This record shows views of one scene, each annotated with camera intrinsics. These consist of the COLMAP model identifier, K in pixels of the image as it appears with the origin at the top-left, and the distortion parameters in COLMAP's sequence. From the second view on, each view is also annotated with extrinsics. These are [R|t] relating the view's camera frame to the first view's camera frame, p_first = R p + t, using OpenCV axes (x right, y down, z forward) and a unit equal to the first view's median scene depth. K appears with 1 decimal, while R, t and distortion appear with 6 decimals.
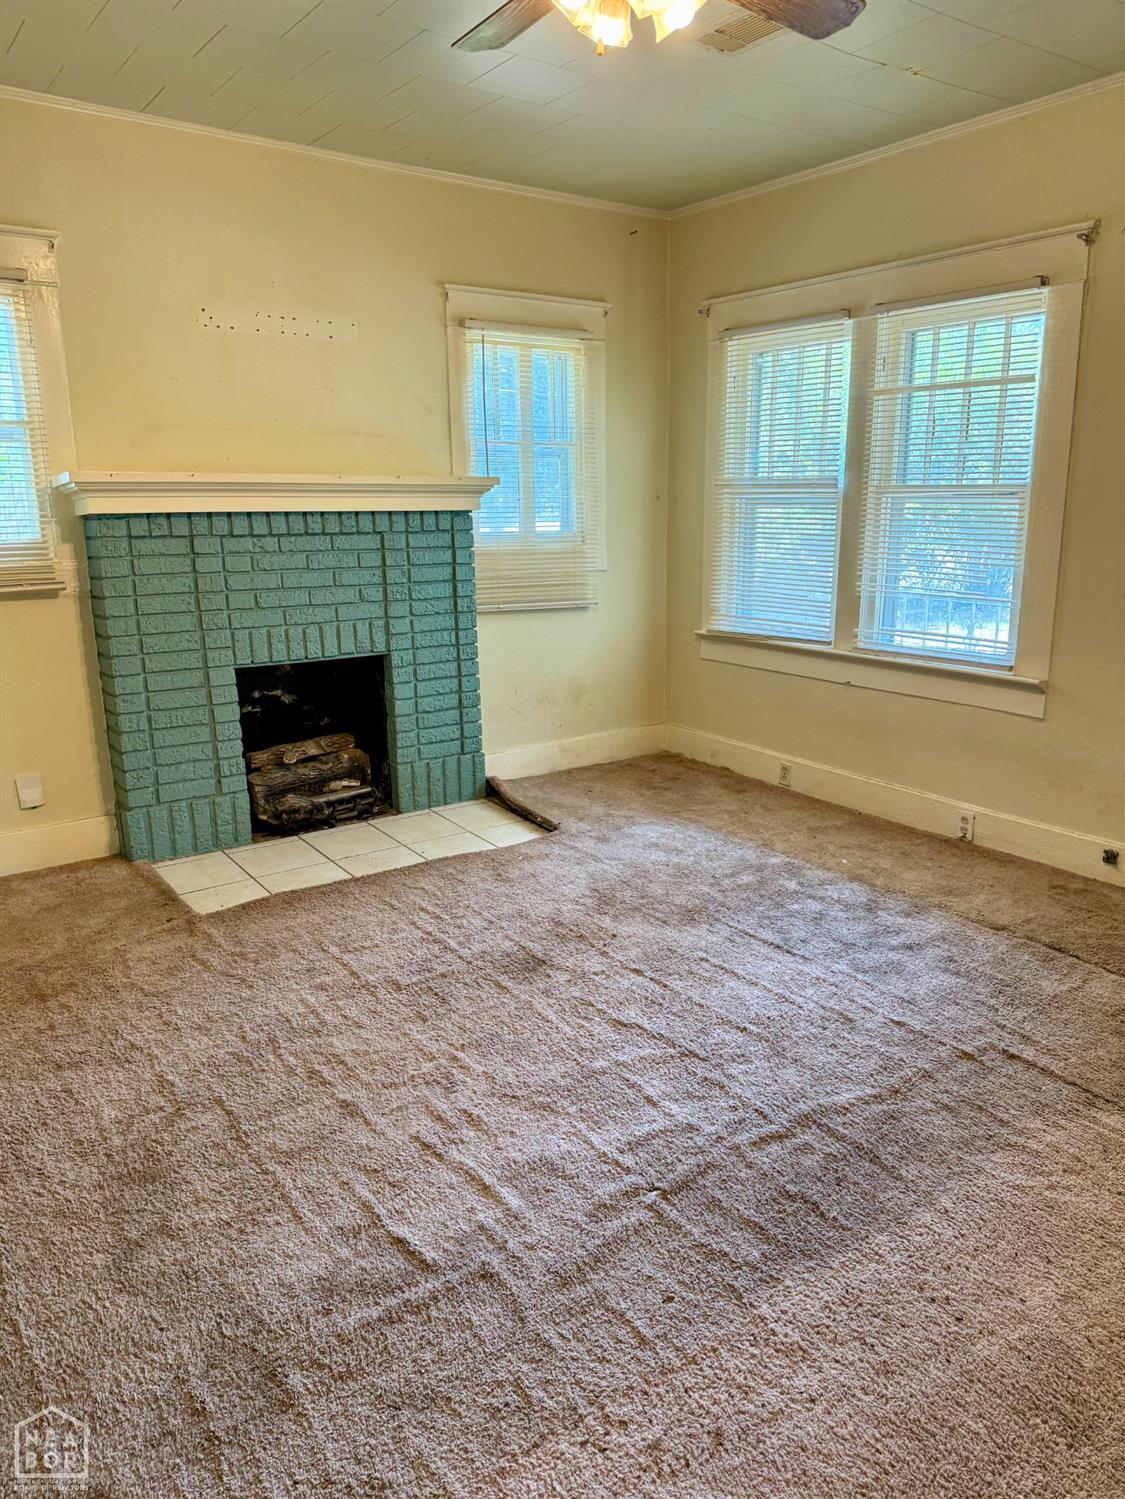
lens RADIAL K [[1057.8, 0, 562.5], [0, 1057.8, 749.5], [0, 0, 1]] dist [0.126061, -0.000297]
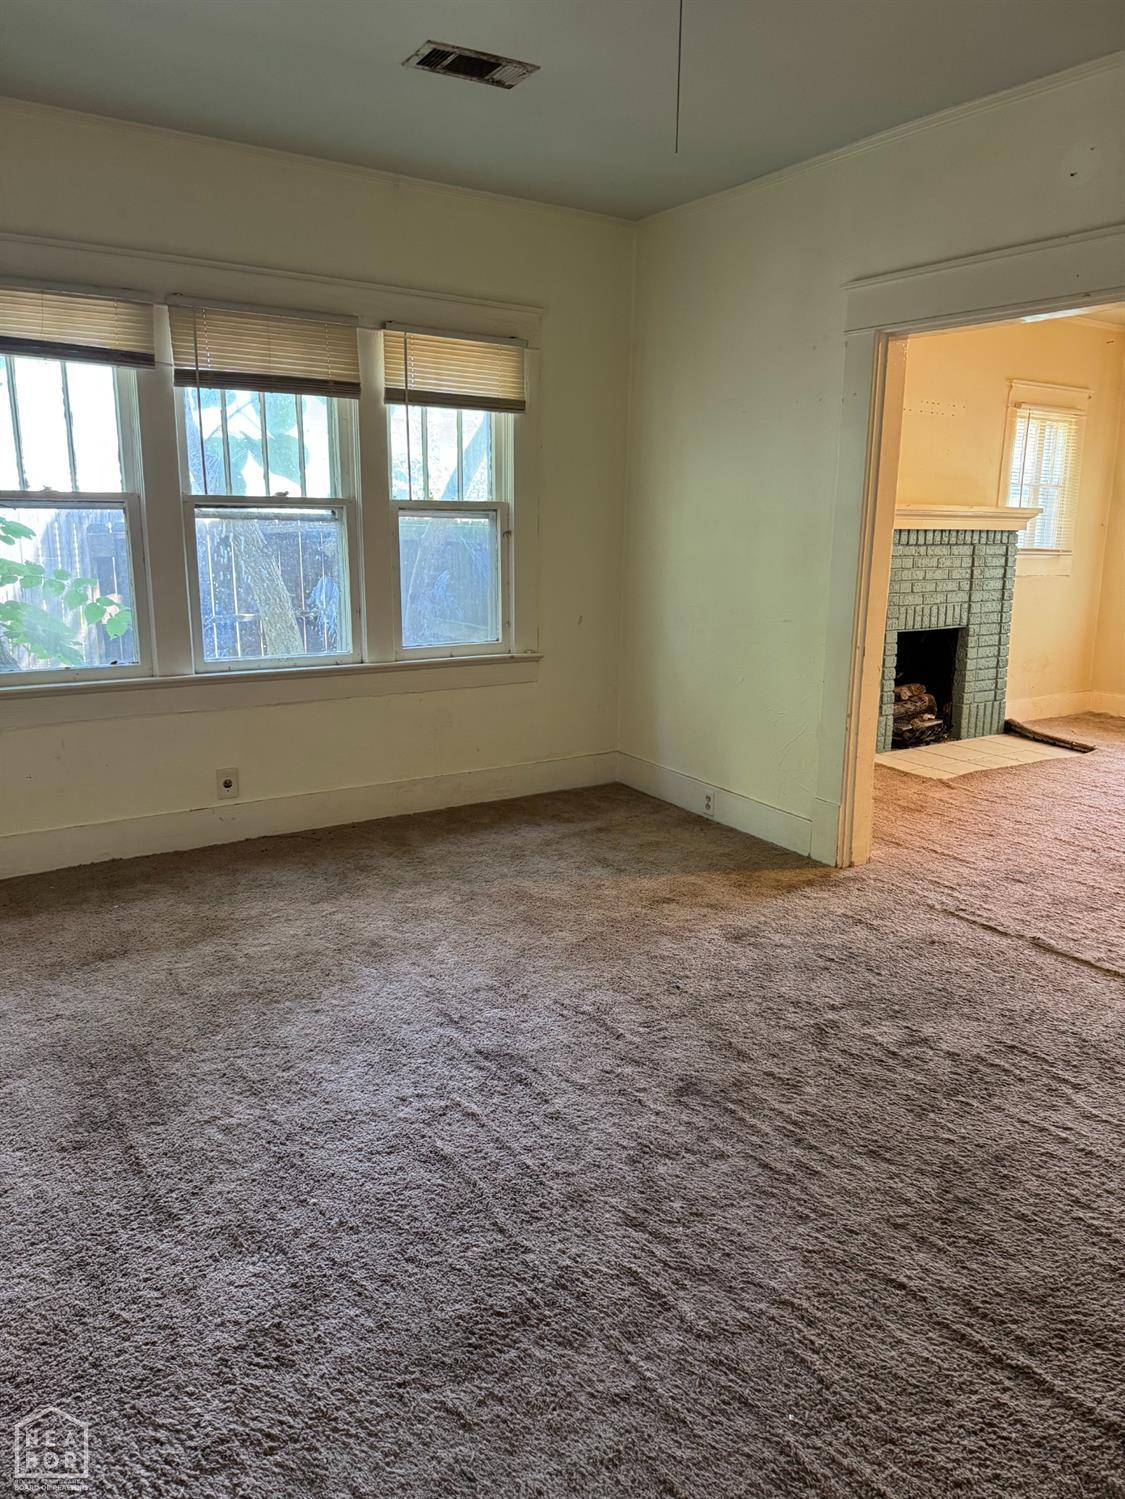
lens RADIAL K [[1051.7, 0, 562.5], [0, 1051.7, 749.5], [0, 0, 1]] dist [0.001846, -0.000026]
pose [[0.998383, 0.029658, -0.048496, -0.635510], [-0.030643, 0.999336, -0.019690, 0.121002], [0.047880, 0.021145, 0.998629, -0.451616]]
